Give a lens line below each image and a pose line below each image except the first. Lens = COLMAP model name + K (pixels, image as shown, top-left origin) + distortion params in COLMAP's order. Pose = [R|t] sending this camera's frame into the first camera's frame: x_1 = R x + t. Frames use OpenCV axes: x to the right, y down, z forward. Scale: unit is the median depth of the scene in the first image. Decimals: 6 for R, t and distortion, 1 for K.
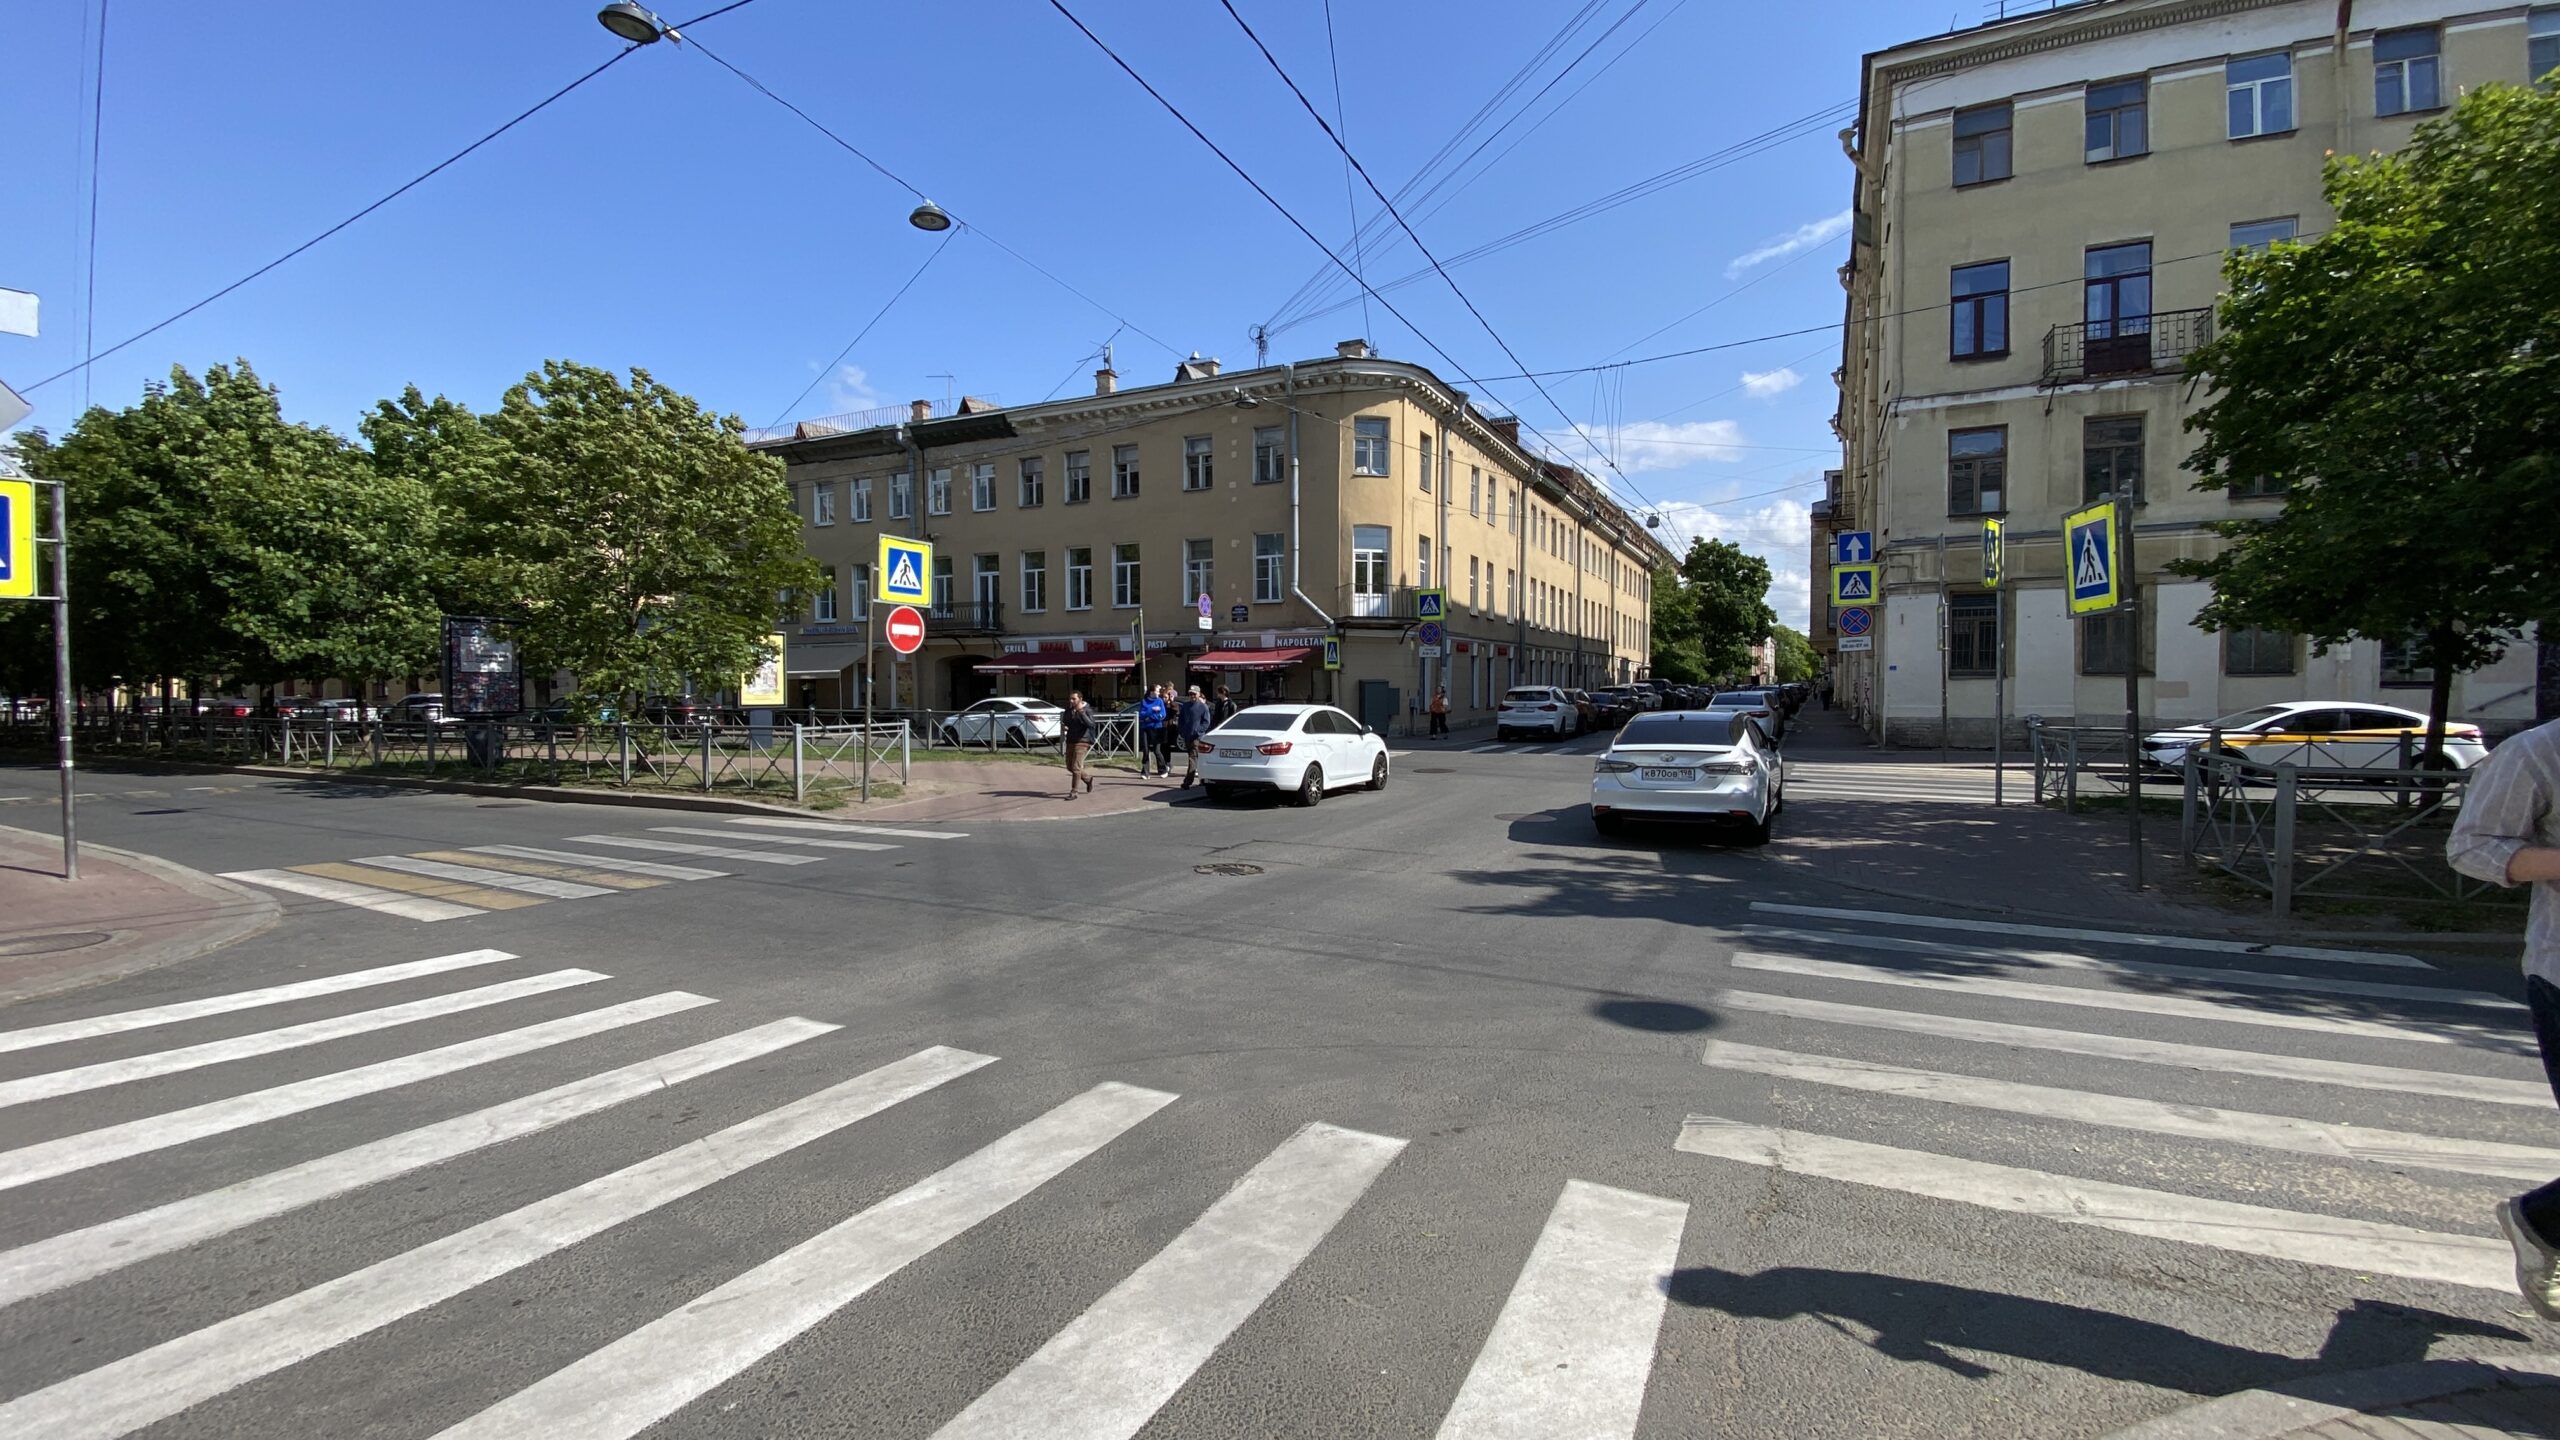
lens RADIAL K [[1014.1, 0, 1262.2], [0, 1014.1, 717.5], [0, 0, 1]] dist [-0.004066, -0.003851]
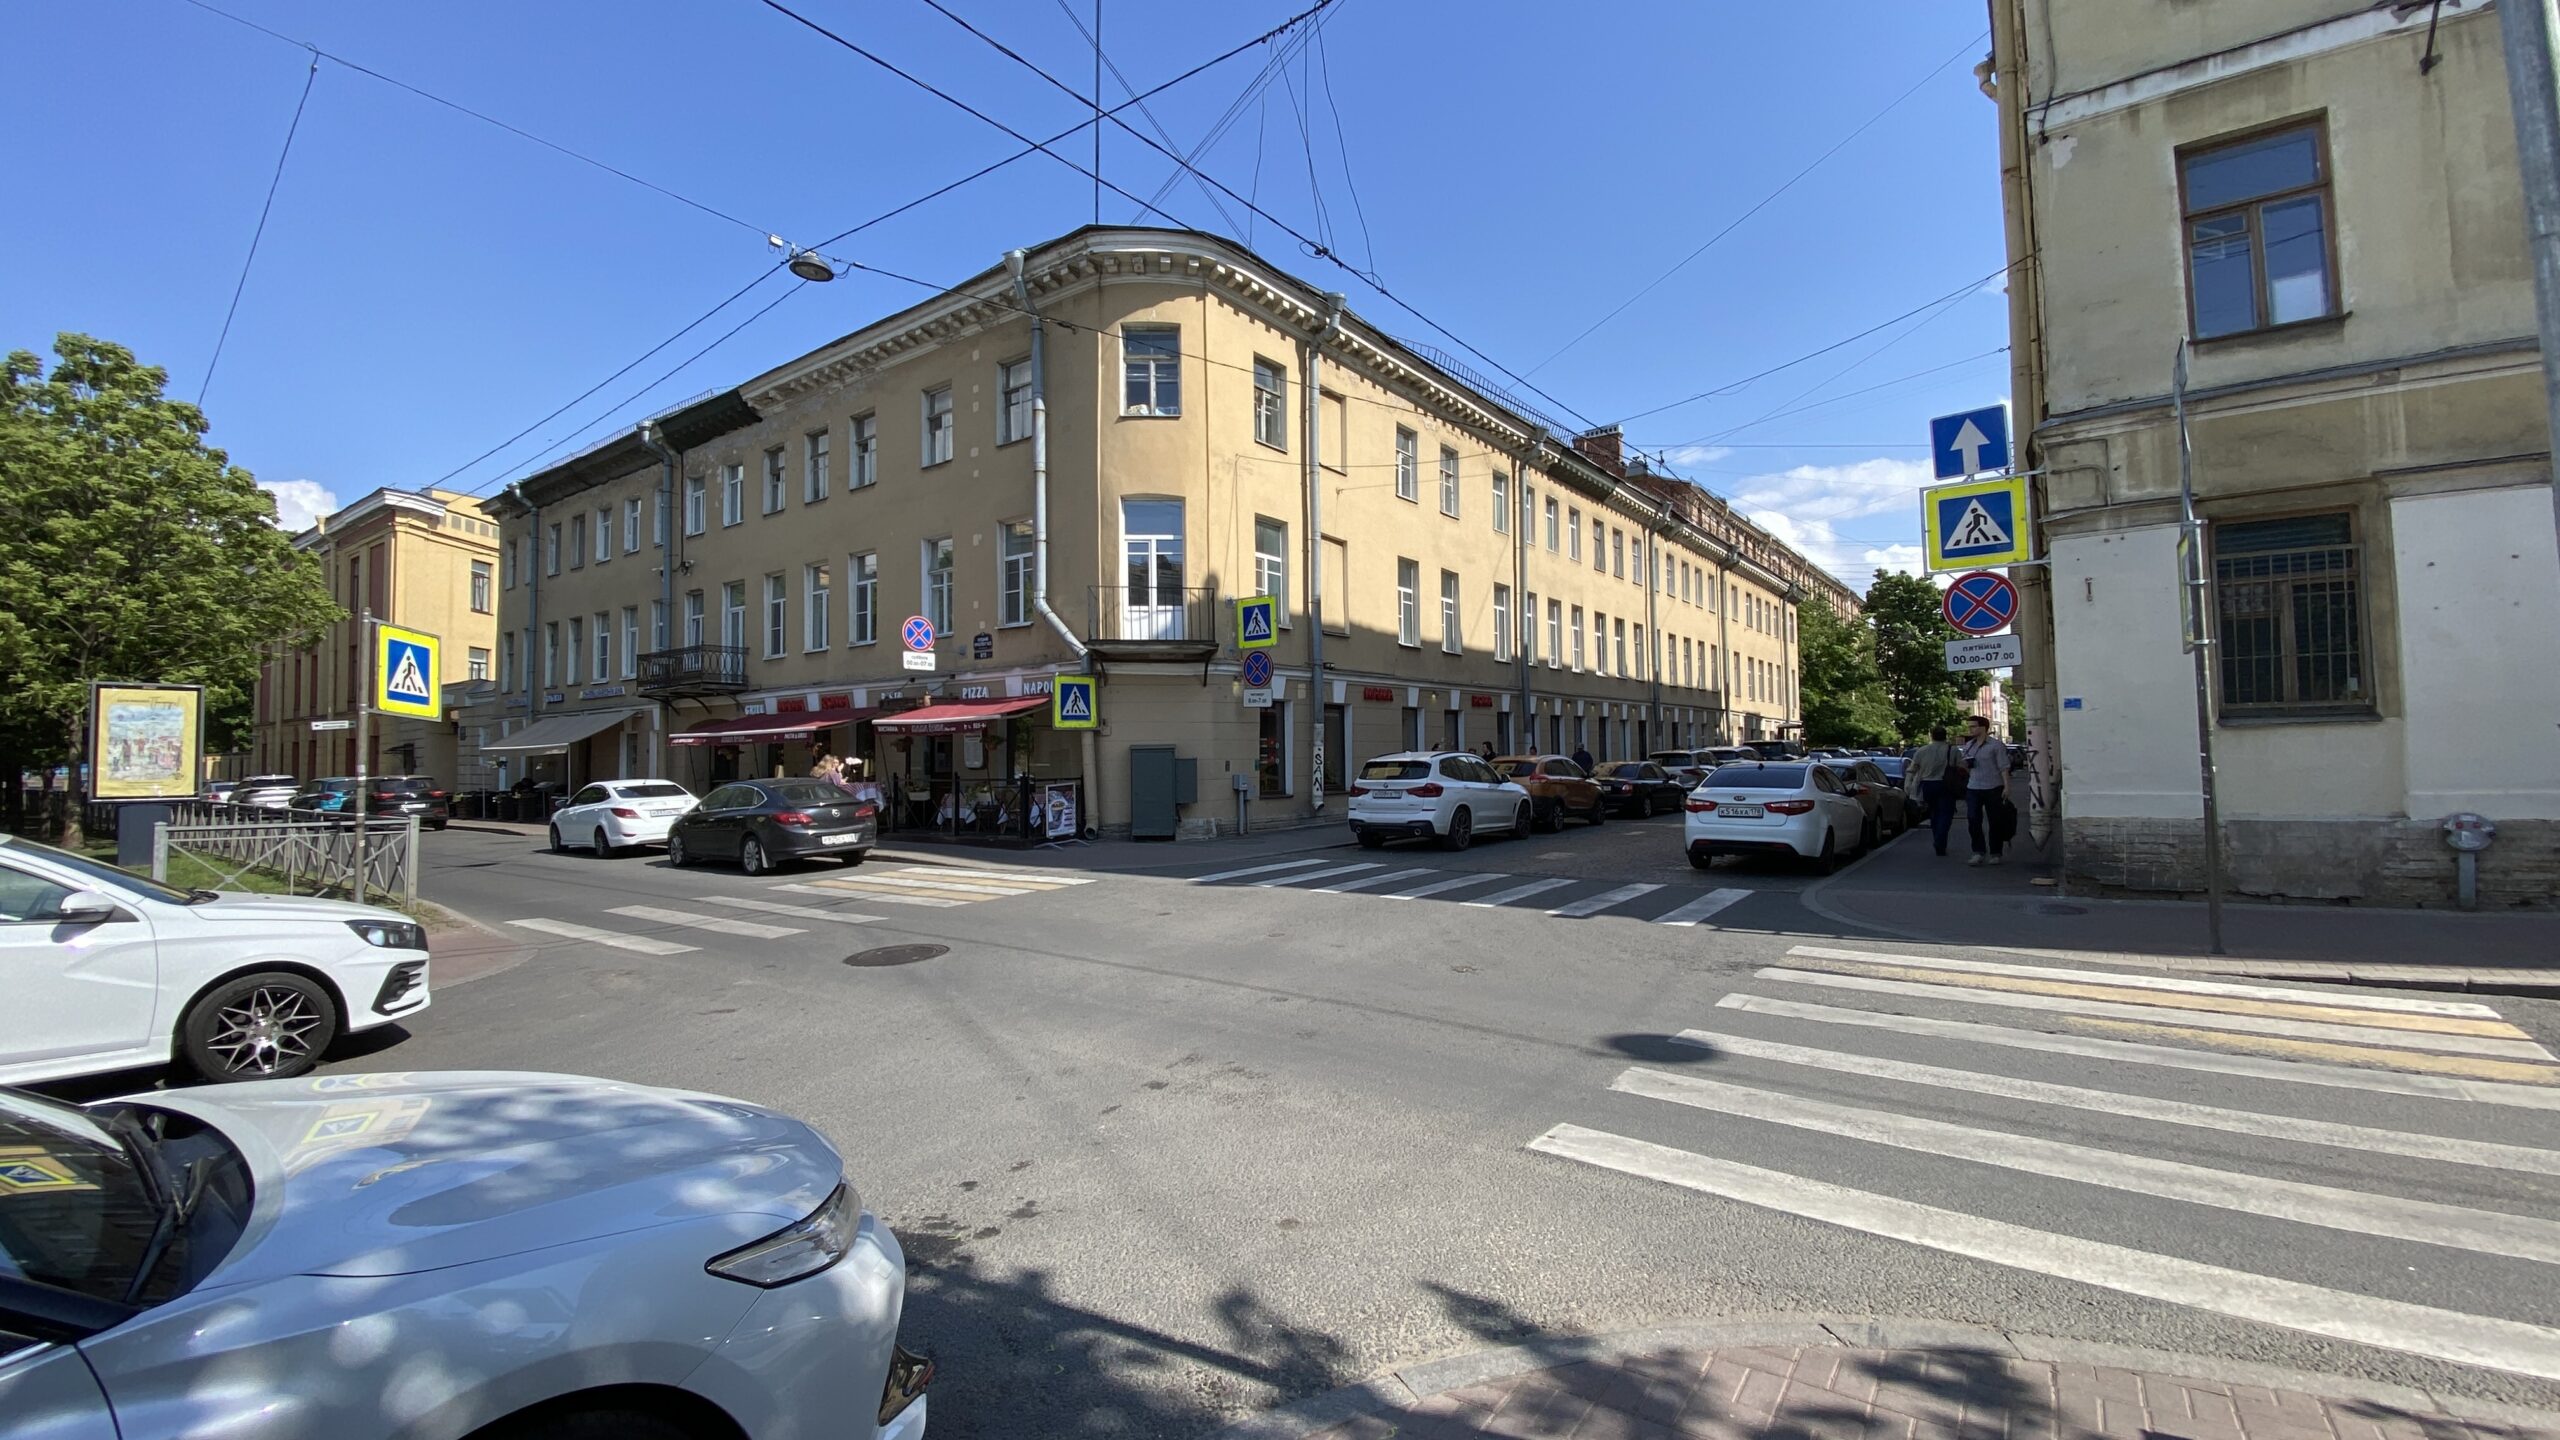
lens RADIAL K [[1014.1, 0, 1285.9], [0, 1014.1, 712.1], [0, 0, 1]] dist [-0.004066, -0.003851]
pose [[0.986974, -0.017468, -0.159930, 0.279667], [0.005654, 0.997240, -0.074028, -0.011470], [0.160782, 0.072159, 0.984349, 0.404843]]
